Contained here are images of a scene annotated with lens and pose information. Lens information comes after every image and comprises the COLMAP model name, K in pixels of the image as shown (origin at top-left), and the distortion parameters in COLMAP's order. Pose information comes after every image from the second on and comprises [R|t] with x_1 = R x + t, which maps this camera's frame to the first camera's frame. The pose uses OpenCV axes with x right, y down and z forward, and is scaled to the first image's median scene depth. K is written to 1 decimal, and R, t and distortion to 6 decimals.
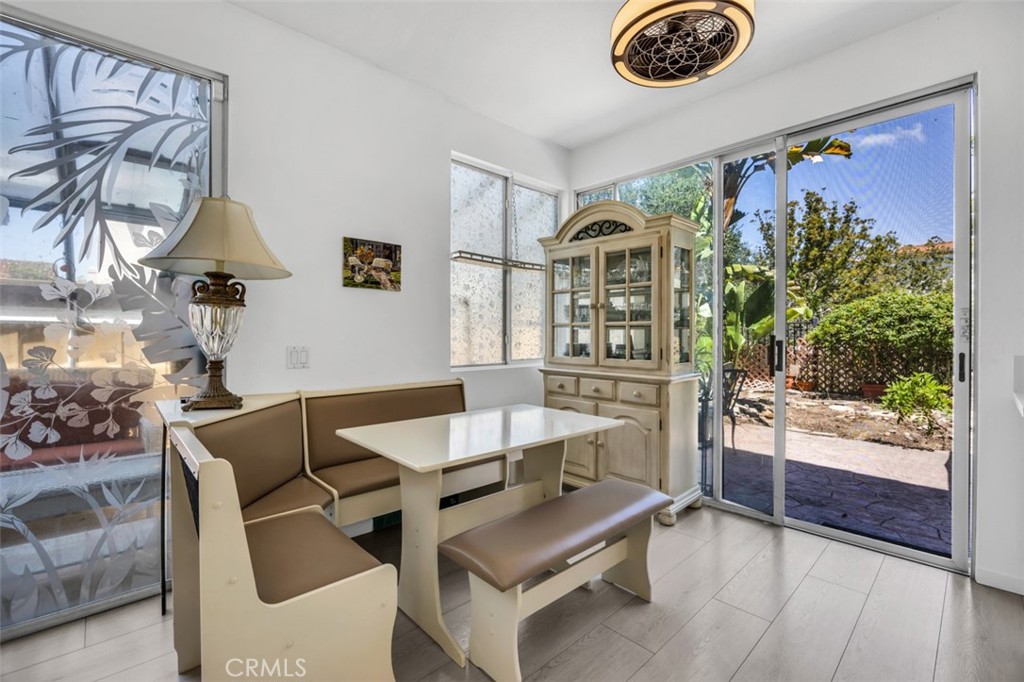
lens RADIAL K [[449.4, 0, 510.8], [0, 449.4, 337.2], [0, 0, 1]] dist [-0.012260, -0.001097]
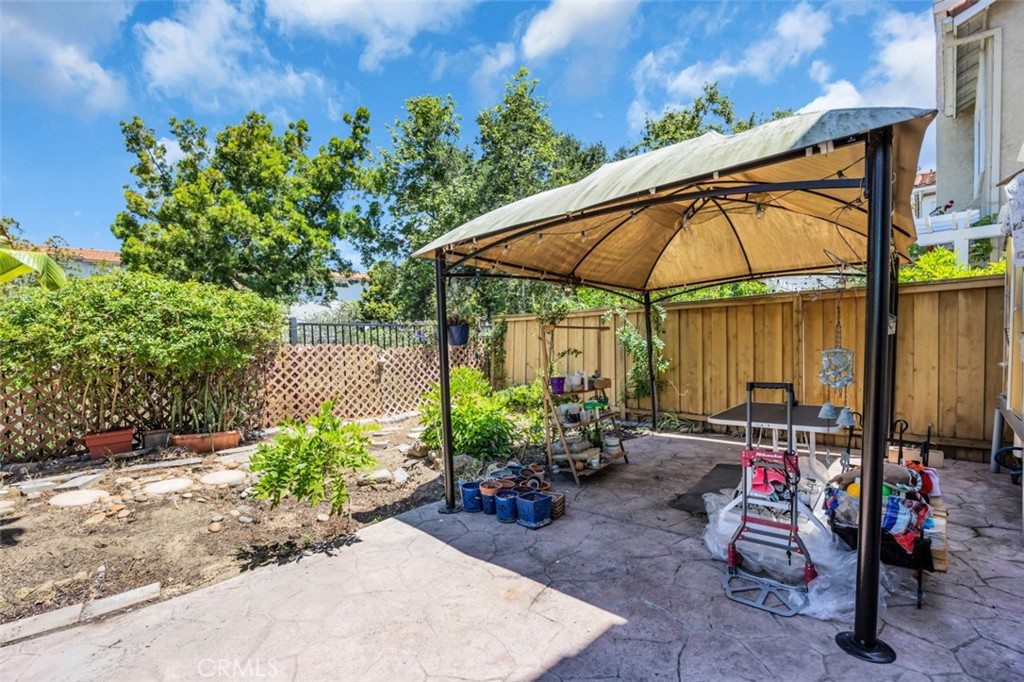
lens RADIAL K [[445.4, 0, 517.9], [0, 445.4, 362.7], [0, 0, 1]] dist [-0.016989, -0.000406]
pose [[-0.036132, -0.039627, 0.998561, 0.569472], [0.022274, 0.998933, 0.040448, 0.013909], [-0.999099, 0.023703, -0.035211, 1.186452]]
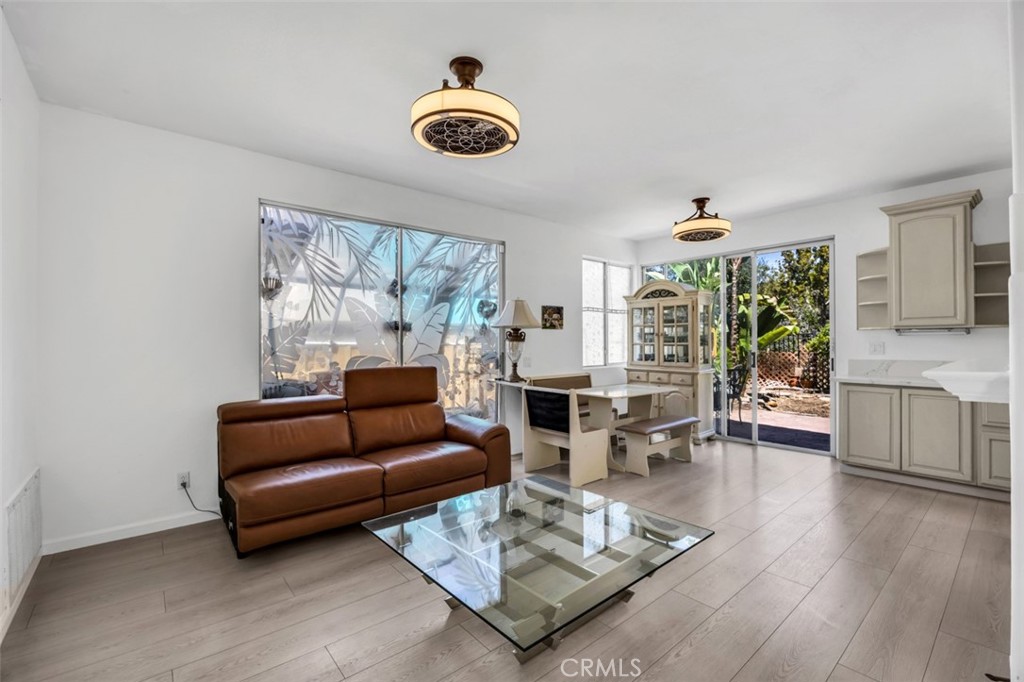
lens RADIAL K [[449.4, 0, 512.2], [0, 449.4, 340.2], [0, 0, 1]] dist [-0.012260, -0.001097]
pose [[0.998757, -0.008249, -0.049158, -0.301212], [0.007874, 0.999938, -0.007812, -0.031277], [0.049220, 0.007415, 0.998760, -0.835467]]
